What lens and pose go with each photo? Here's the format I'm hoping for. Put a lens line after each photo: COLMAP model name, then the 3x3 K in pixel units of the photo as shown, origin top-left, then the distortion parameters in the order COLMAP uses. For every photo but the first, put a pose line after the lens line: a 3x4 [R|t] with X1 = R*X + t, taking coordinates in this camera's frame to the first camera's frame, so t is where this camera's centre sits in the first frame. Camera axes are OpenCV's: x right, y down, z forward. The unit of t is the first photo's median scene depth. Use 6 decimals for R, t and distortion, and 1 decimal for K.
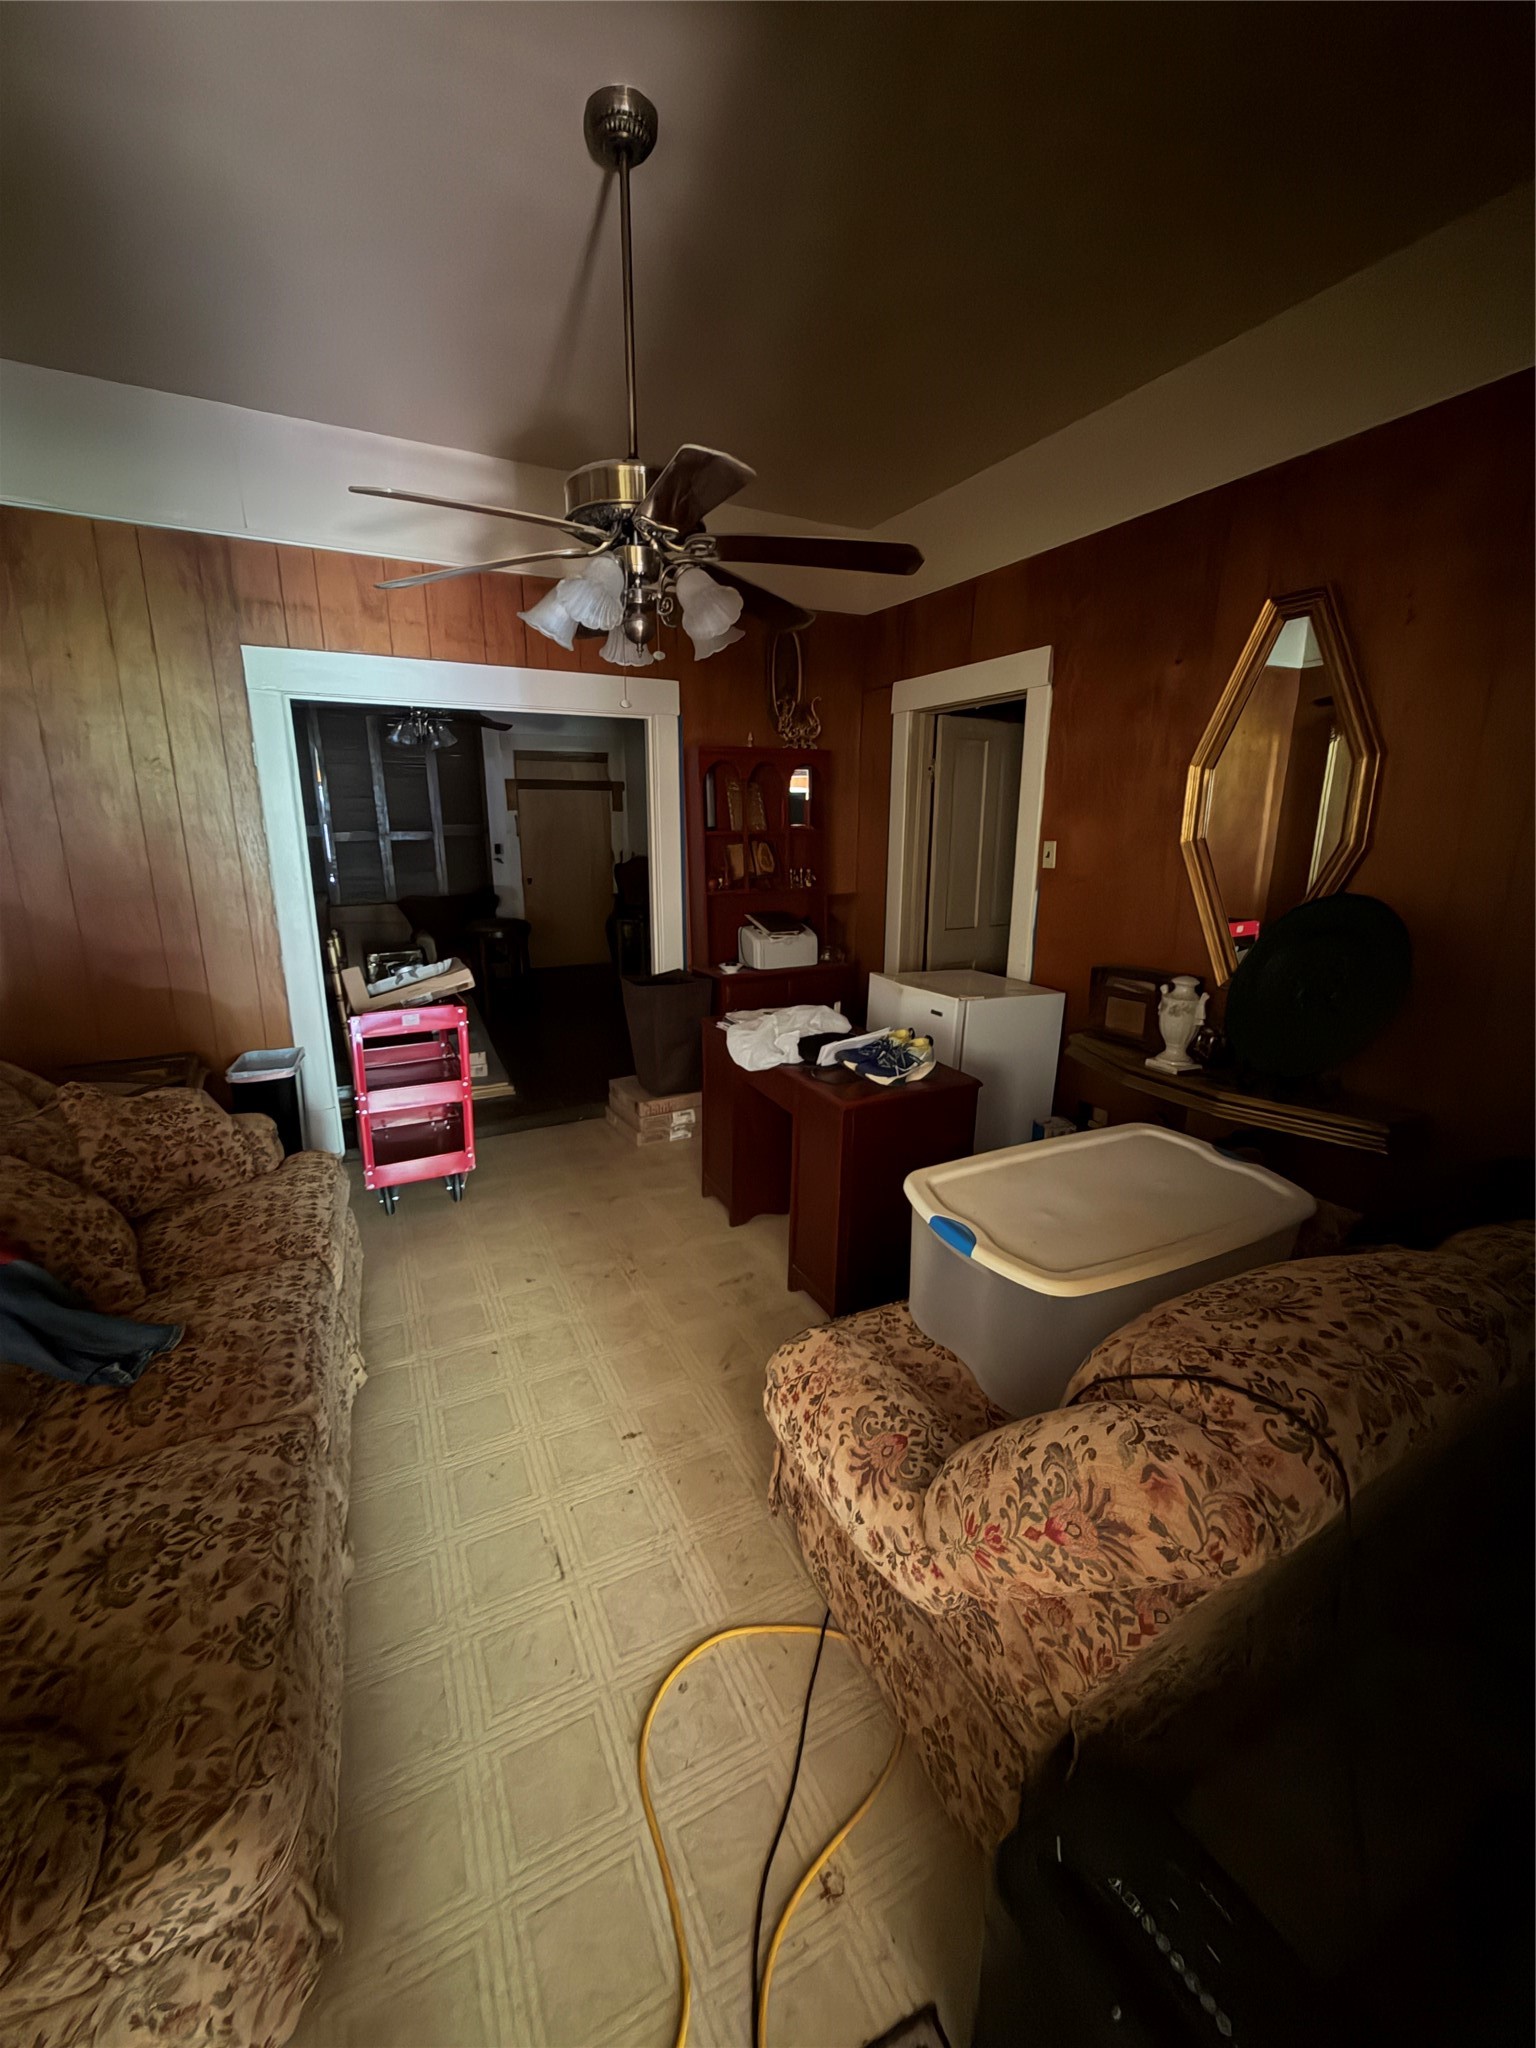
lens RADIAL K [[822.1, 0, 763.5], [0, 822.1, 1015.6], [0, 0, 1]] dist [-0.001709, 0.000193]
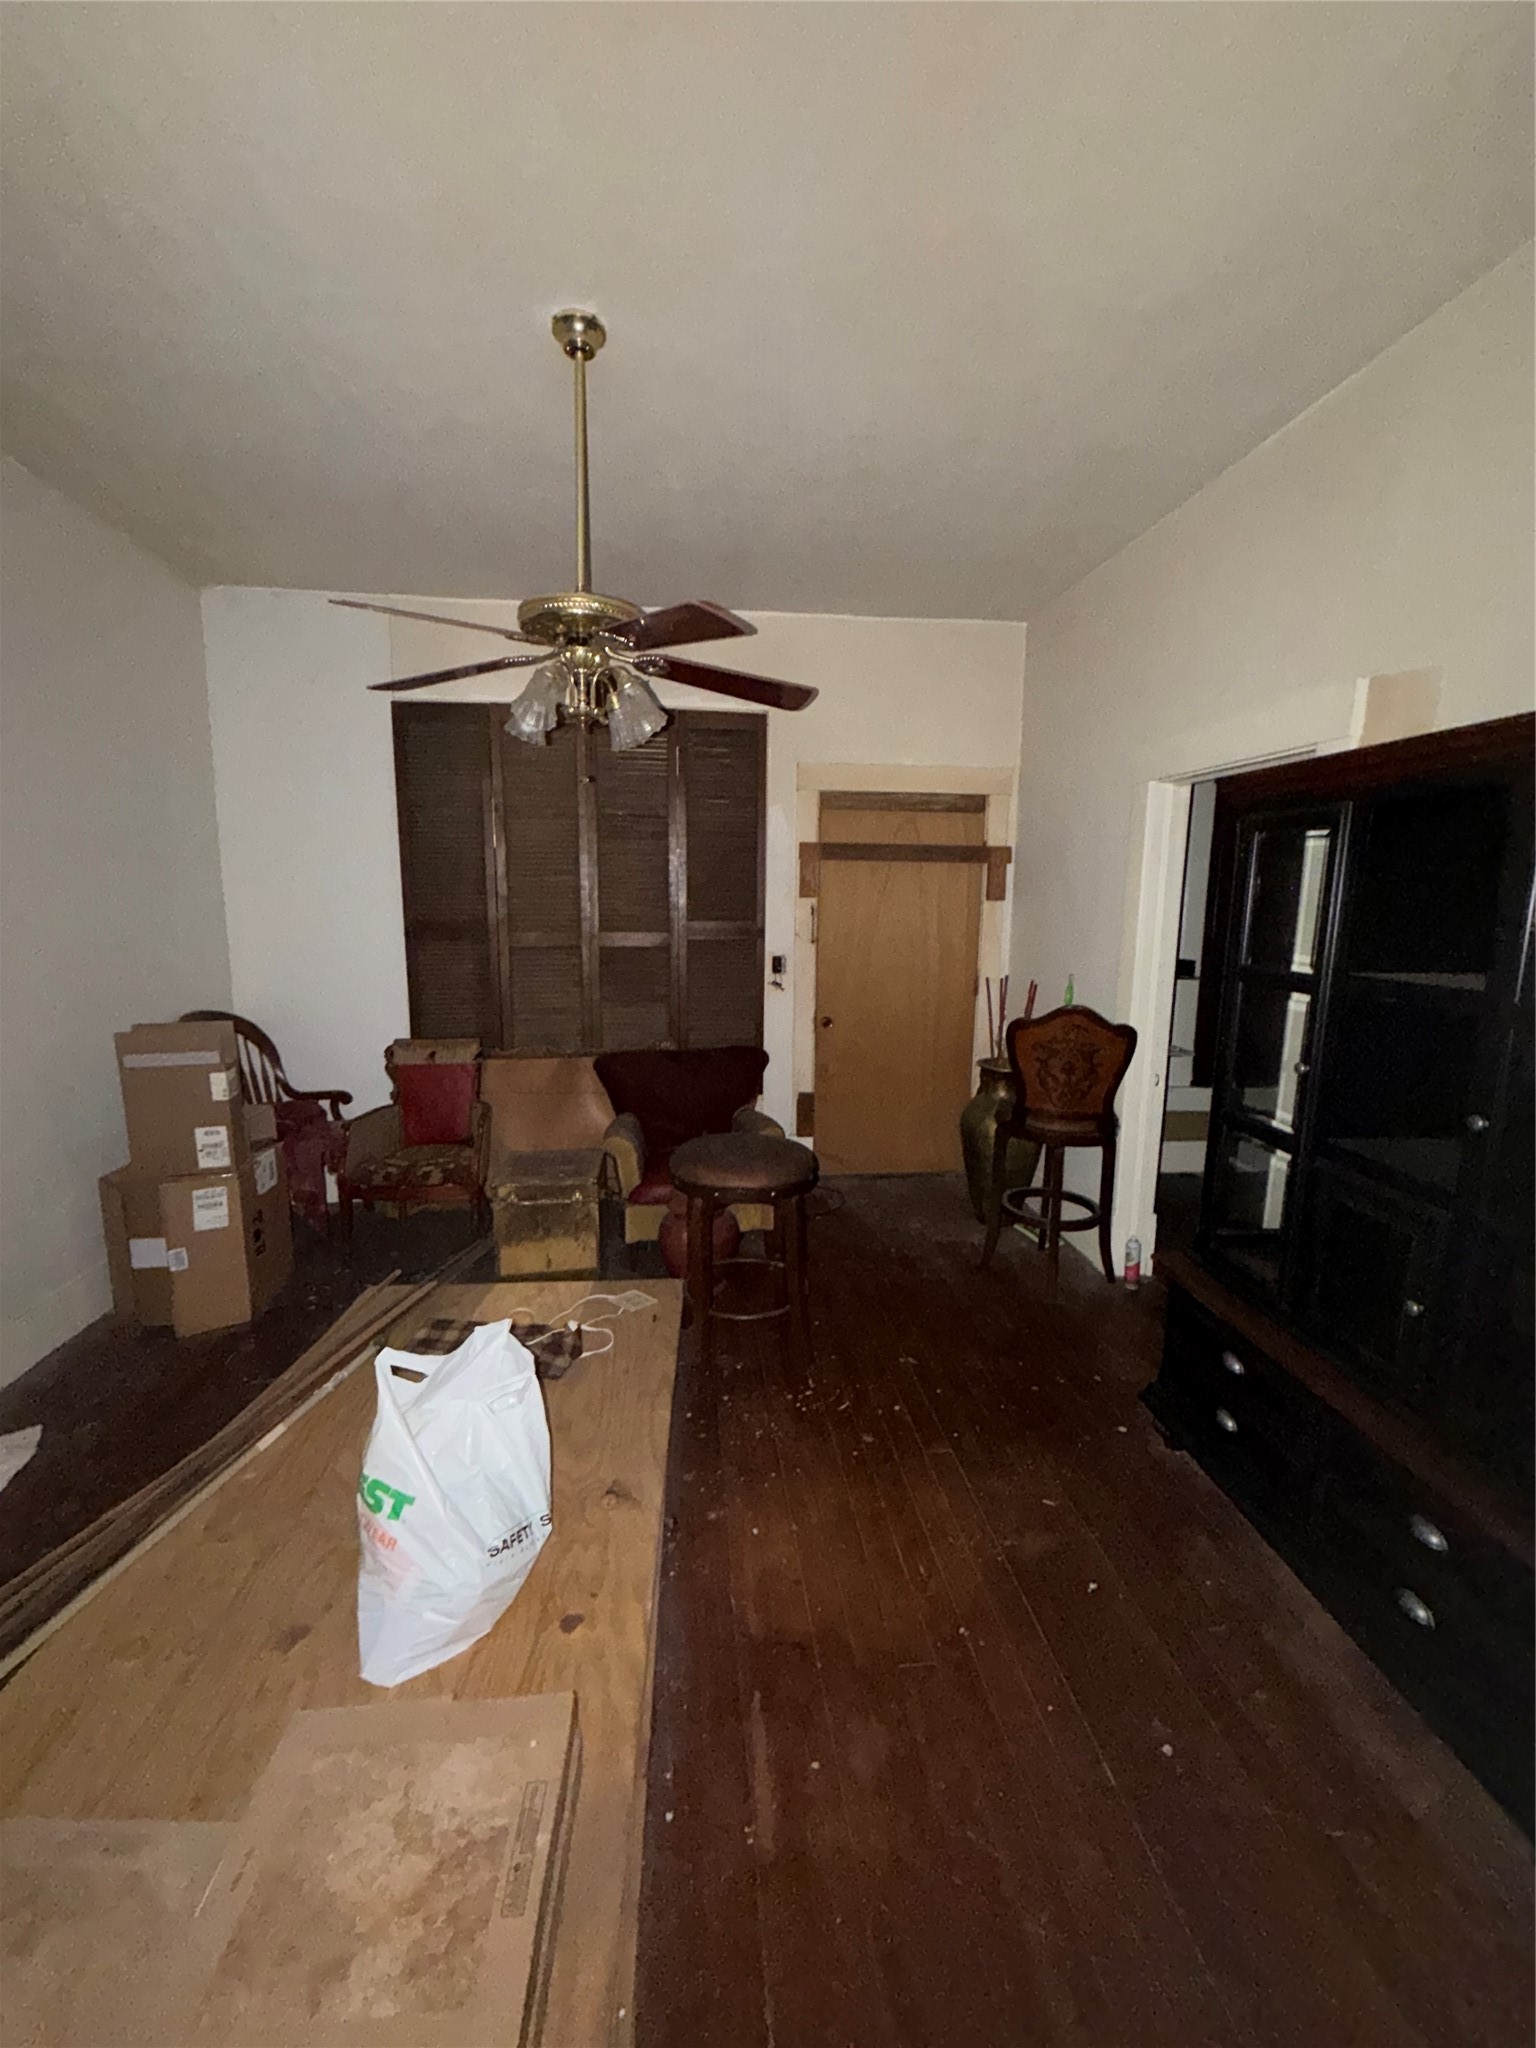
lens RADIAL K [[822.1, 0, 771.4], [0, 822.1, 1021.7], [0, 0, 1]] dist [-0.001709, 0.000193]
pose [[0.942694, 0.064871, -0.327293, -0.555823], [-0.090601, 0.993830, -0.063973, -0.505757], [0.321124, 0.089960, 0.942755, 1.870231]]
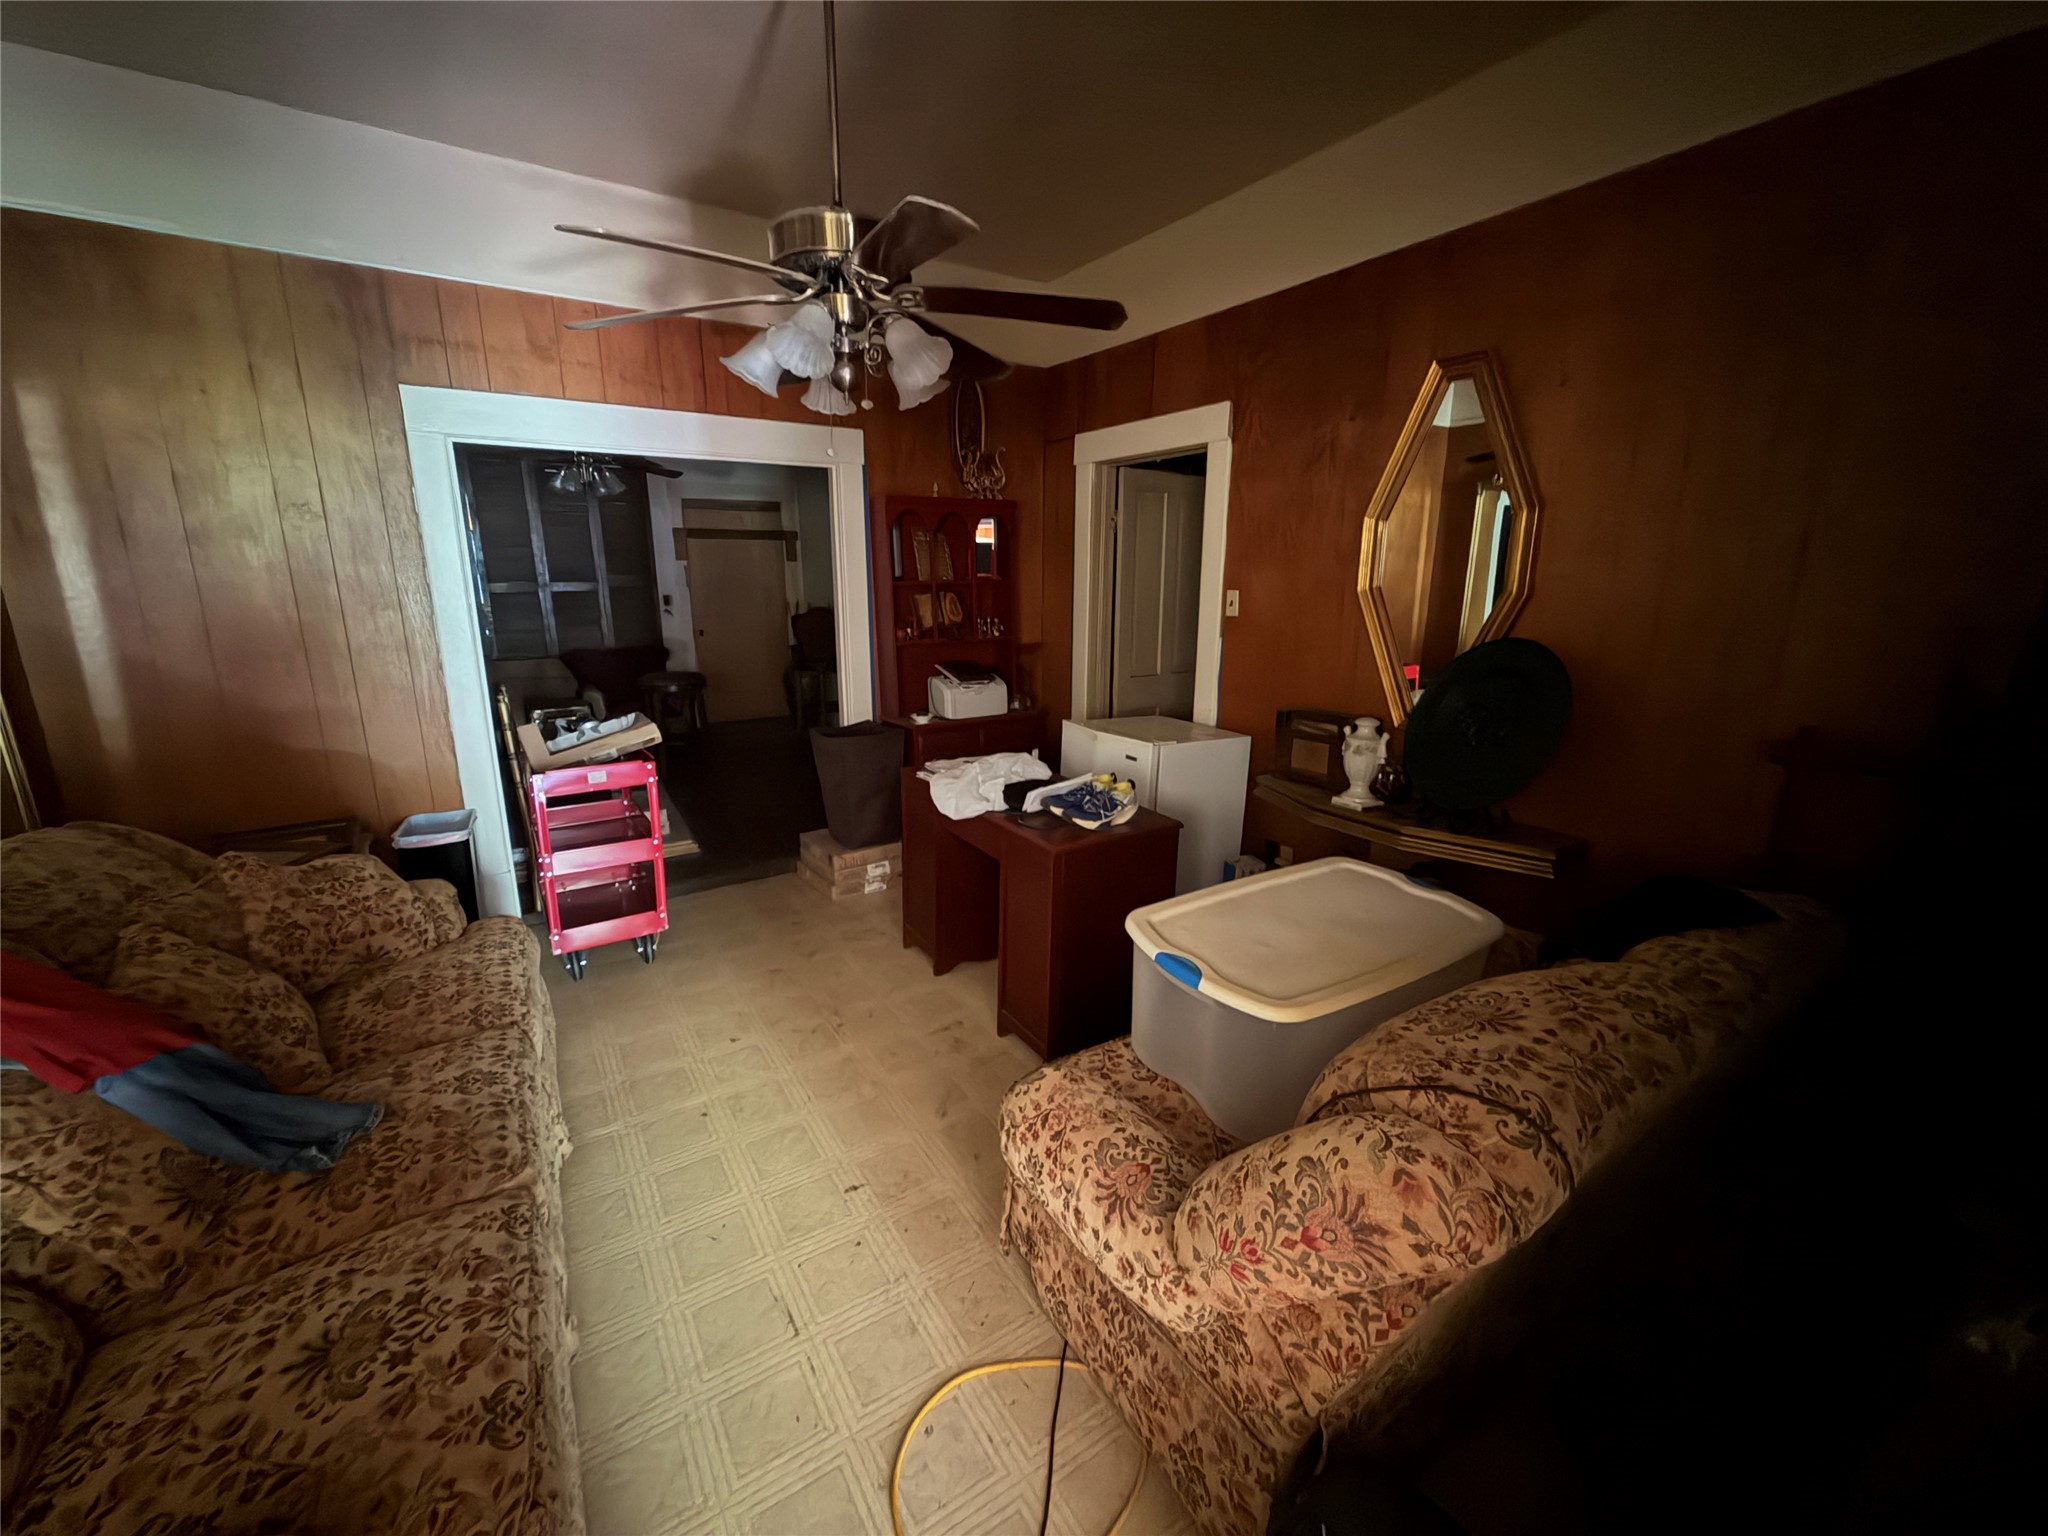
lens RADIAL K [[822.1, 0, 1014.0], [0, 822.1, 765.5], [0, 0, 1]] dist [-0.001709, 0.000193]
pose [[0.995287, -0.022836, 0.094247, -0.046558], [0.022843, 0.999739, 0.001011, 0.002779], [-0.094245, 0.001147, 0.995548, -0.008665]]
